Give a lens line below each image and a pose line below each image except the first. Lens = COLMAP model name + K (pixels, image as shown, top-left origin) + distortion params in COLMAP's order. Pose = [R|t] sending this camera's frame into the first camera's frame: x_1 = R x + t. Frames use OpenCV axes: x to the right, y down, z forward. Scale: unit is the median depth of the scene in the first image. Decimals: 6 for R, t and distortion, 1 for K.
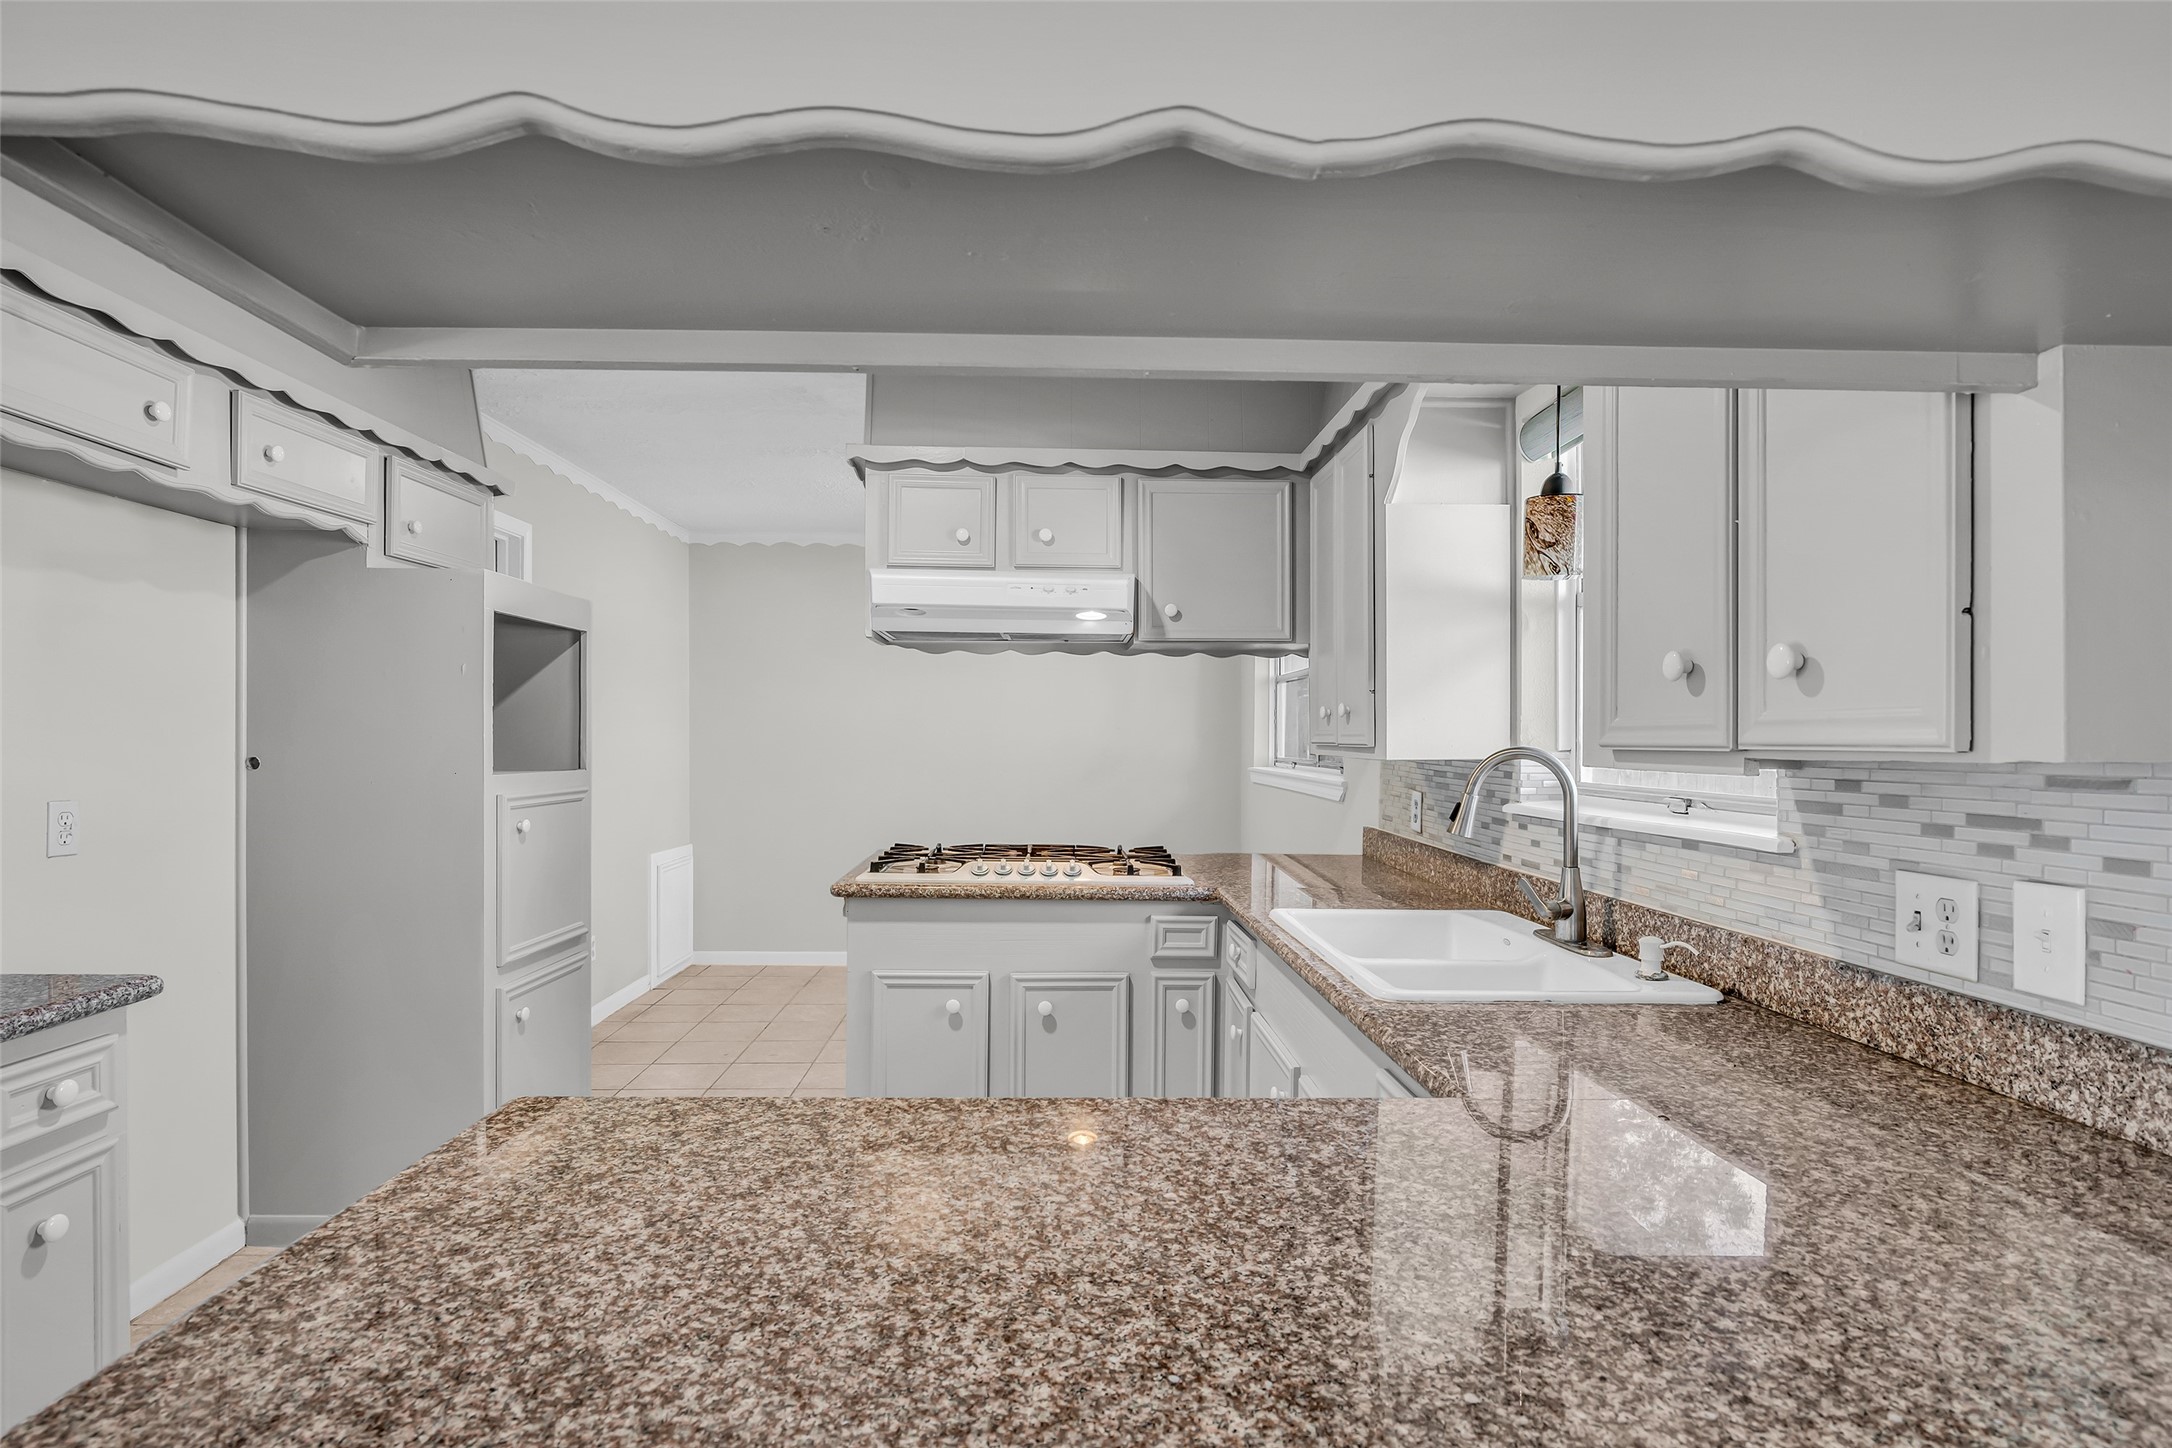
lens RADIAL K [[1081.8, 0, 1077.4], [0, 1081.8, 739.6], [0, 0, 1]] dist [-0.017083, 0.003352]
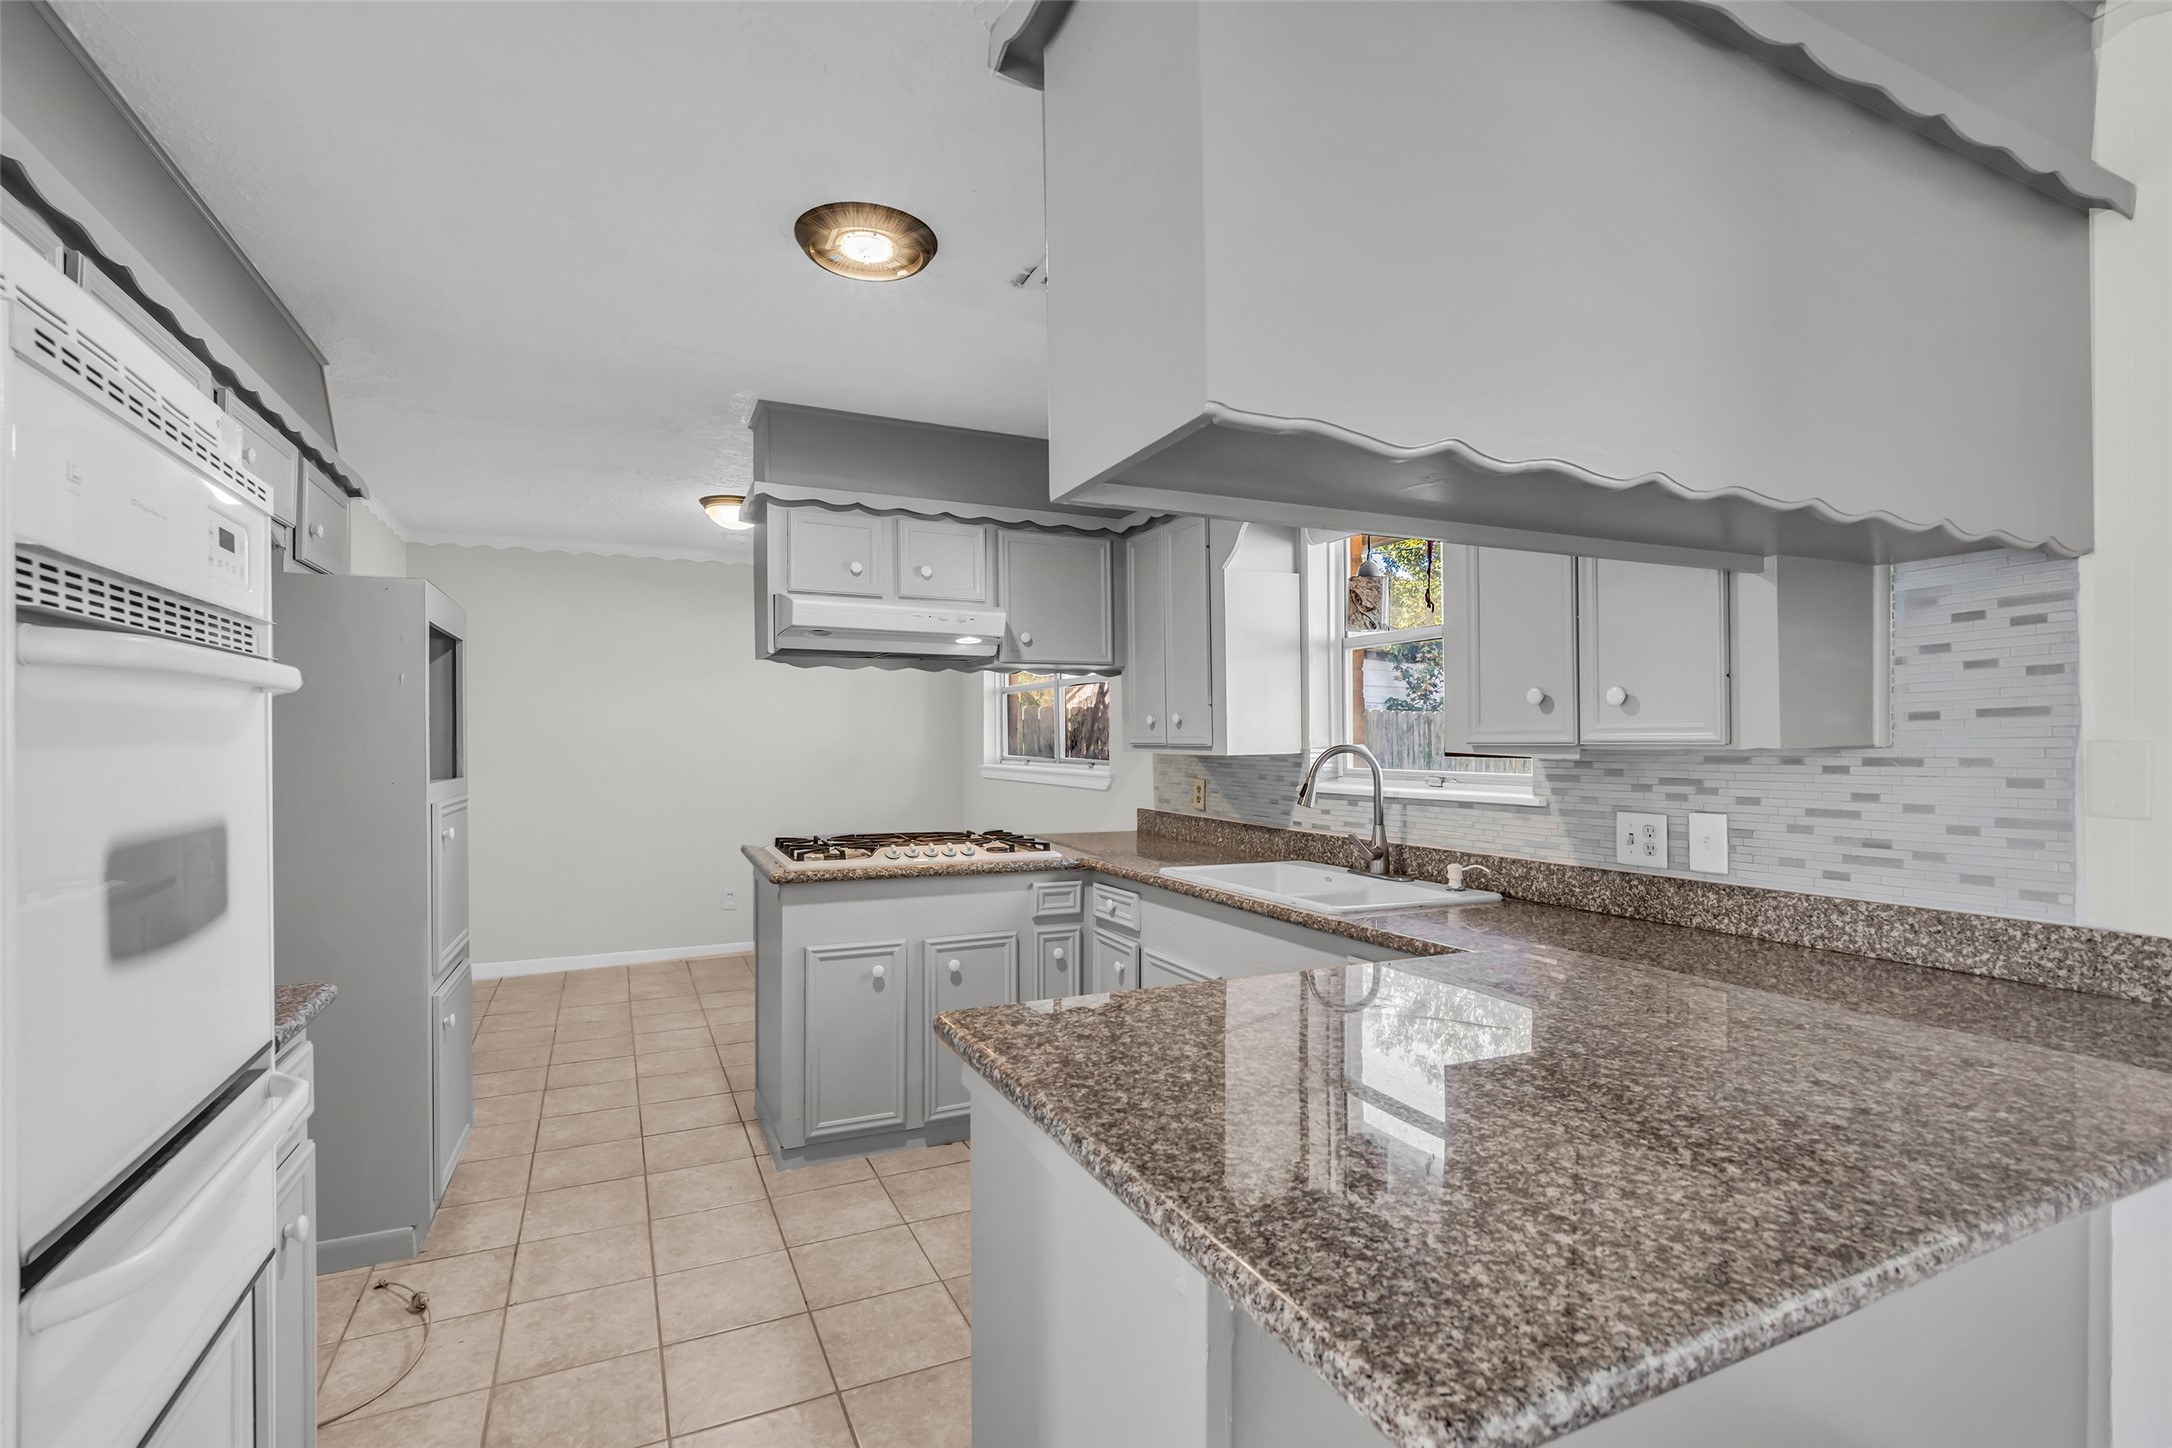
lens RADIAL K [[1009.6, 0, 1065.3], [0, 1009.6, 725.7], [0, 0, 1]] dist [-0.017604, 0.004550]
pose [[0.924929, -0.003800, 0.380121, -0.484887], [0.009477, 0.999870, -0.013066, -0.004964], [-0.380022, 0.015687, 0.924844, -0.132153]]
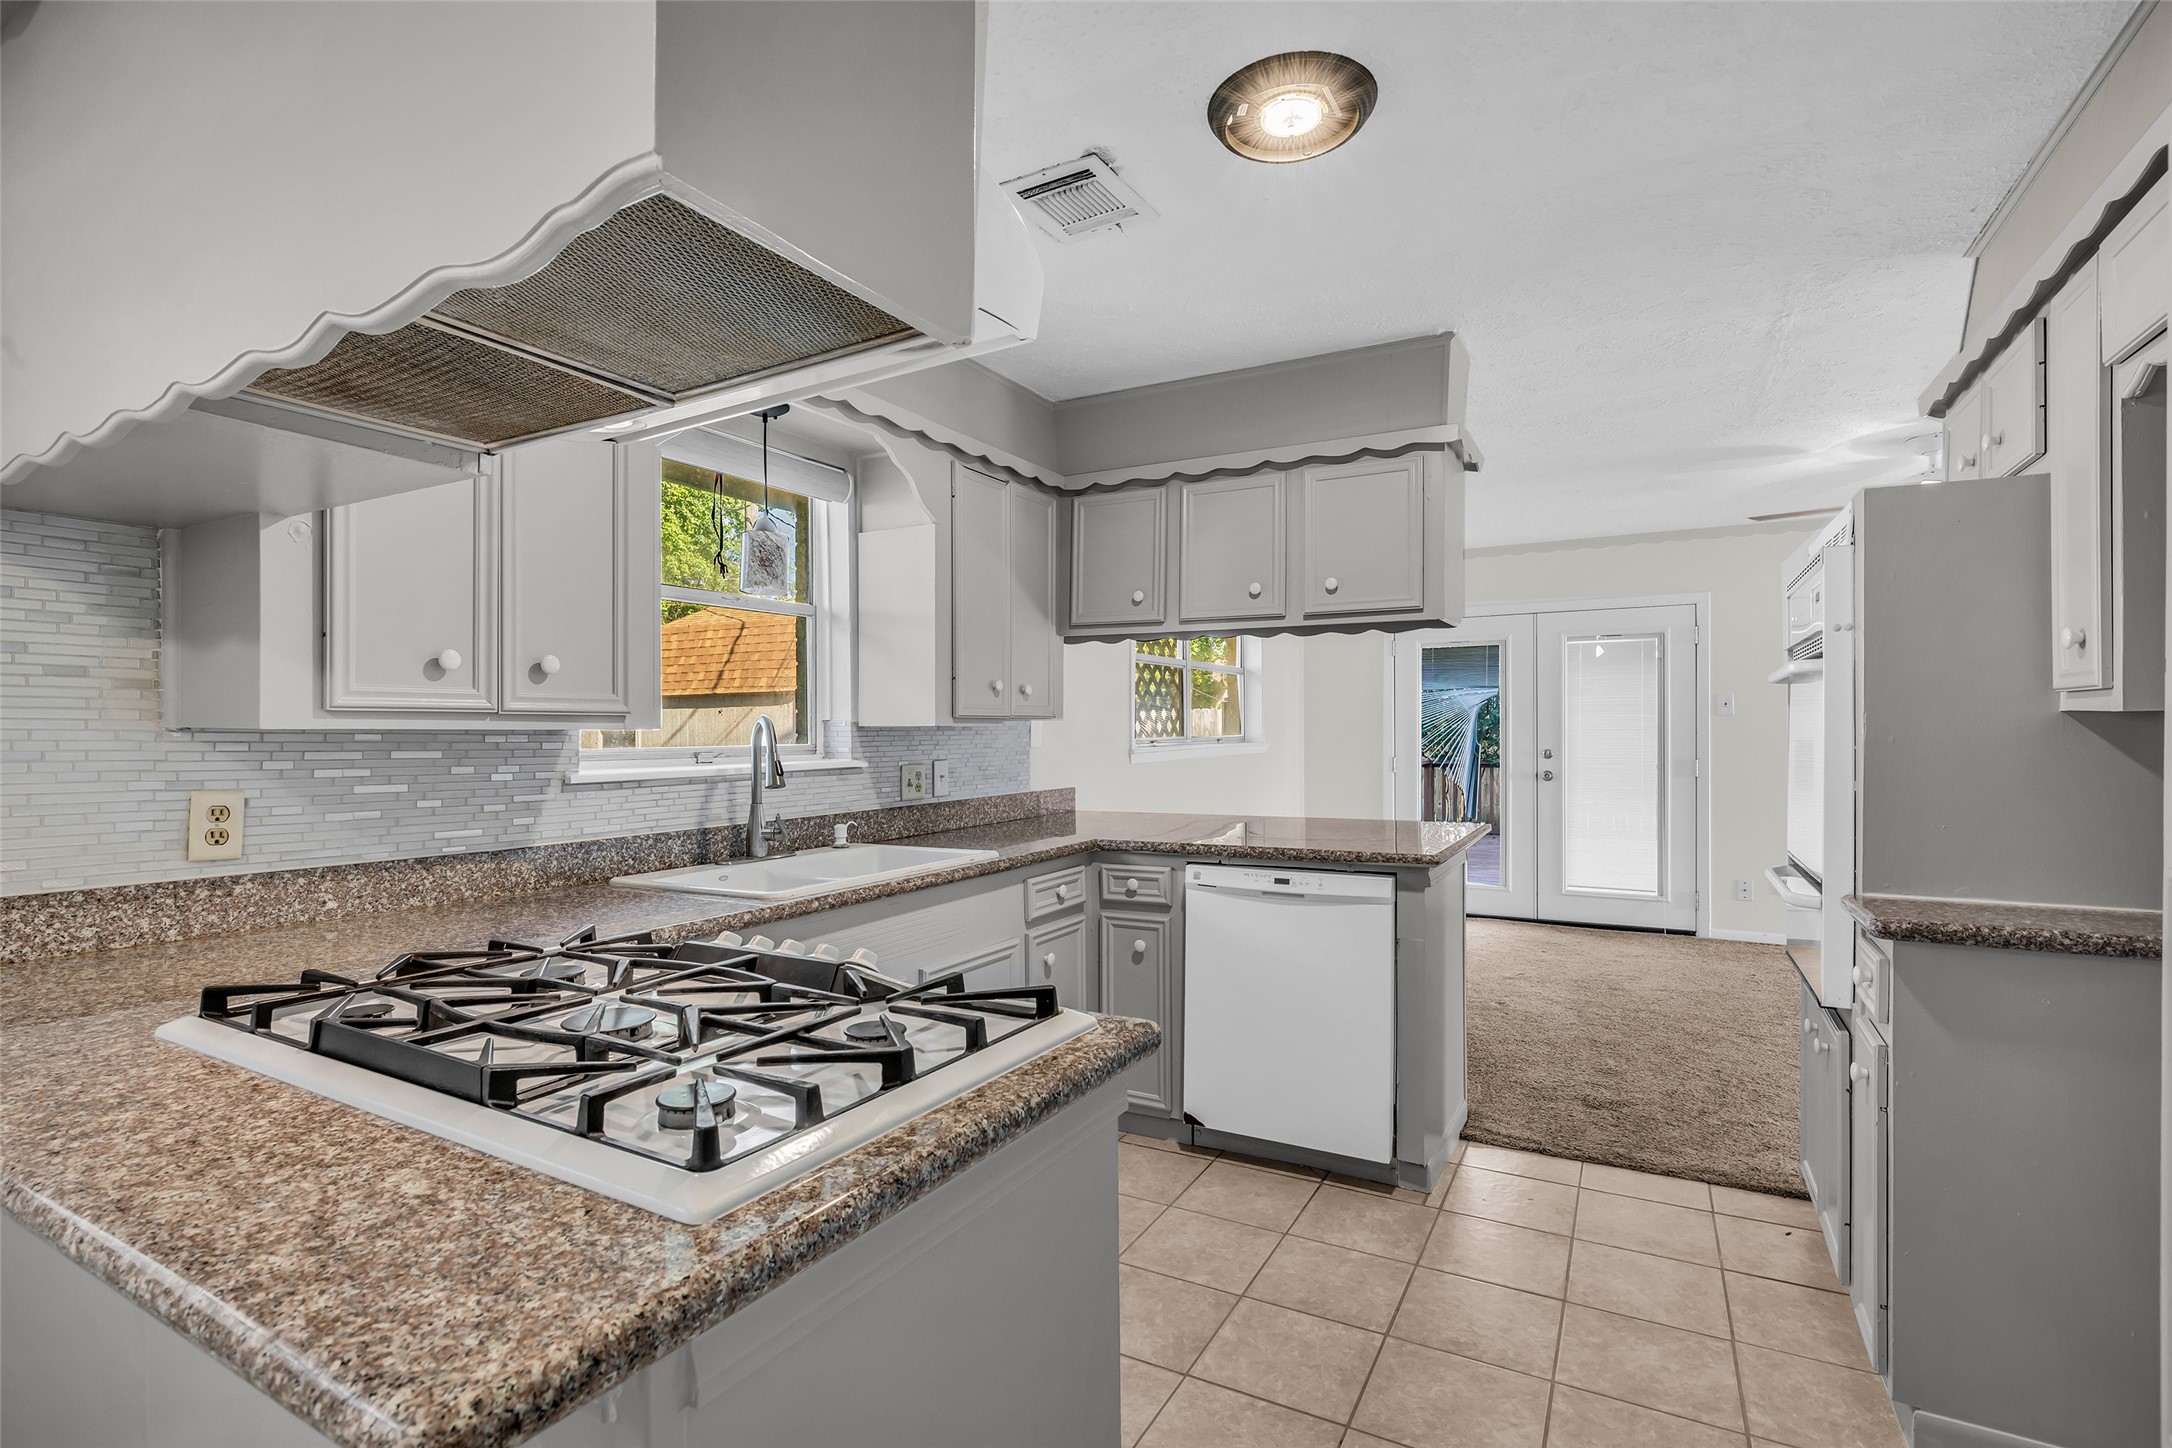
lens RADIAL K [[1009.6, 0, 1083.4], [0, 1009.6, 736.0], [0, 0, 1]] dist [-0.017604, 0.004550]
pose [[-0.856806, -0.006067, 0.515604, -0.577189], [-0.001094, 0.999950, 0.009949, 0.018587], [-0.515638, 0.007960, -0.856769, 1.932006]]
